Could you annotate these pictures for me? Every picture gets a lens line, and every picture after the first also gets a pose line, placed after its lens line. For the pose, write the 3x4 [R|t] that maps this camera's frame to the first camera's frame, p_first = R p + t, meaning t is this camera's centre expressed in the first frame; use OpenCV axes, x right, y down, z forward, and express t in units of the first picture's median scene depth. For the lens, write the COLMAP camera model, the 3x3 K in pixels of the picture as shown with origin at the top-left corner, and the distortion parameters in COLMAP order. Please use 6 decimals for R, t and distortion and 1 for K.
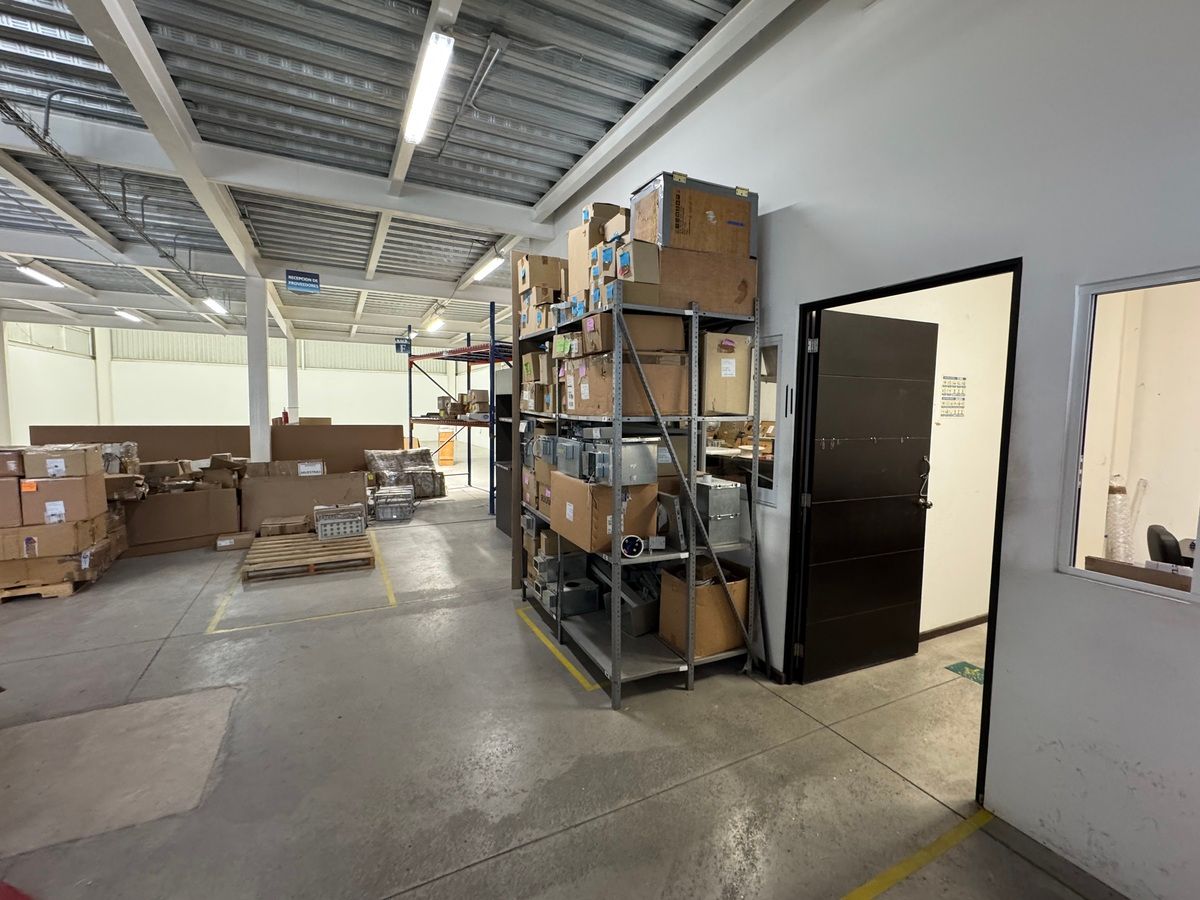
lens RADIAL K [[524.0, 0, 595.1], [0, 524.0, 449.6], [0, 0, 1]] dist [-0.000238, 0.000001]
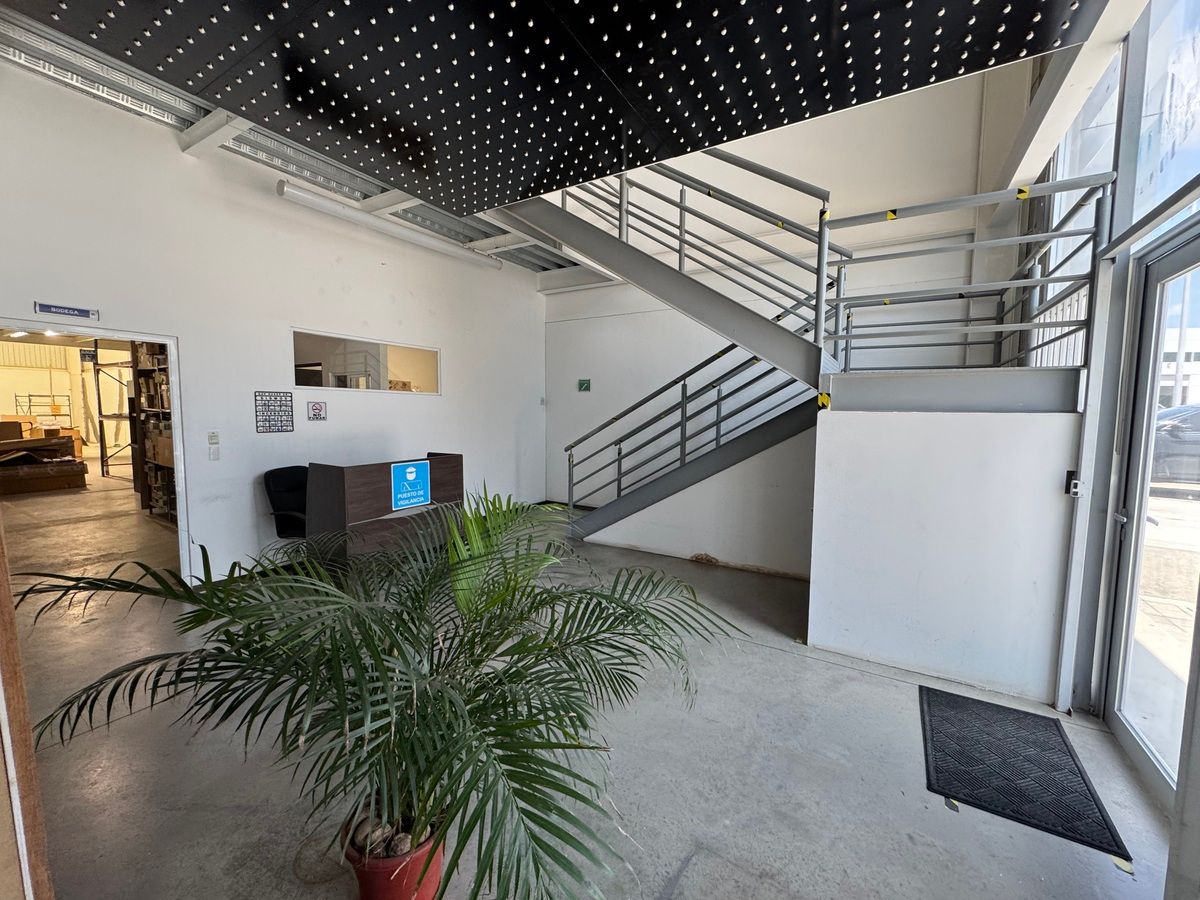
lens RADIAL K [[479.2, 0, 607.0], [0, 479.2, 445.9], [0, 0, 1]] dist [-0.002836, 0.000514]
pose [[0.852055, -0.039646, 0.521949, 0.375337], [0.036799, 0.999197, 0.015825, 0.093334], [-0.522157, 0.005723, 0.852830, -1.298929]]
